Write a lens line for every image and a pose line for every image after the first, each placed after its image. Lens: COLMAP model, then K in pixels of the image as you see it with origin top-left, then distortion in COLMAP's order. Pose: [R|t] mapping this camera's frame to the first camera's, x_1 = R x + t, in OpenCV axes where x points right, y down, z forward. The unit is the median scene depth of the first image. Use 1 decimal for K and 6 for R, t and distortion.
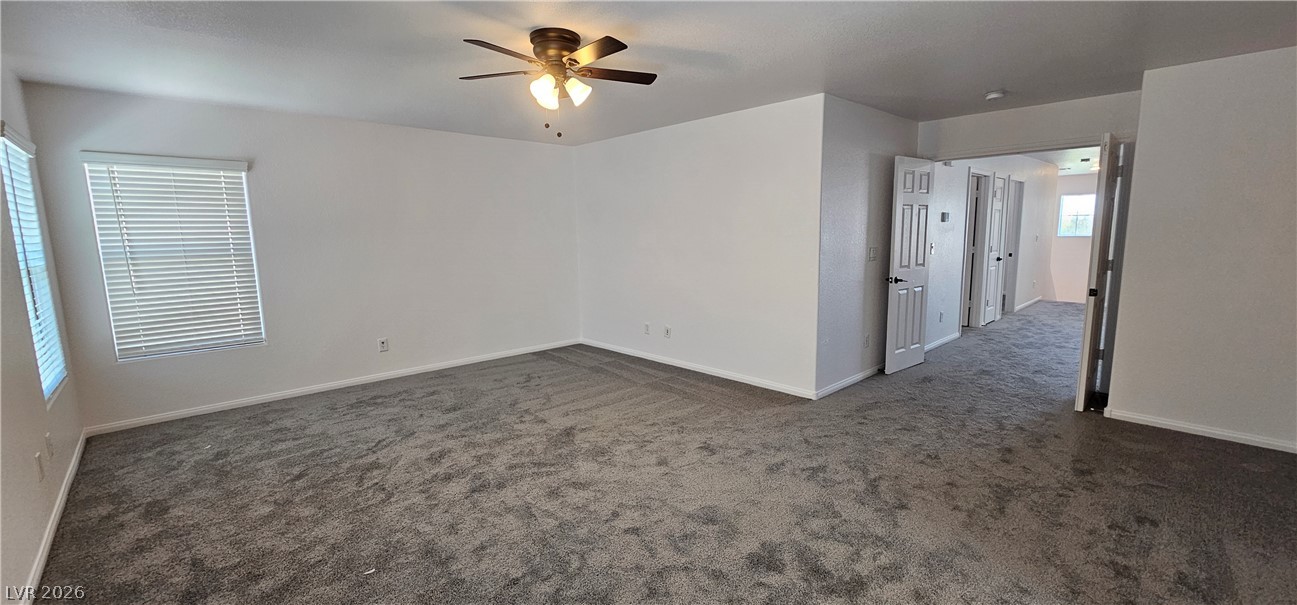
lens RADIAL K [[532.9, 0, 654.5], [0, 532.9, 303.5], [0, 0, 1]] dist [-0.000855, -0.000090]
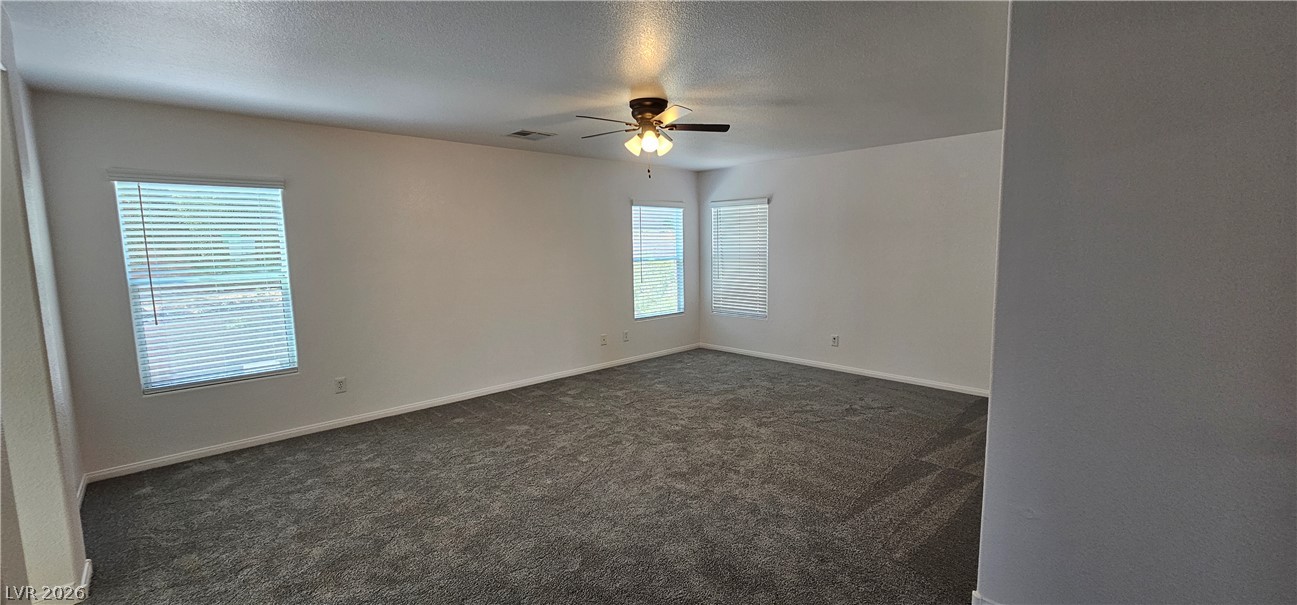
lens RADIAL K [[532.9, 0, 654.5], [0, 532.9, 303.5], [0, 0, 1]] dist [-0.000855, -0.000090]
pose [[0.020421, 0.132055, -0.991032, 0.943547], [-0.124857, 0.983816, 0.128521, -0.154355], [0.991965, 0.121113, 0.036579, 0.813854]]
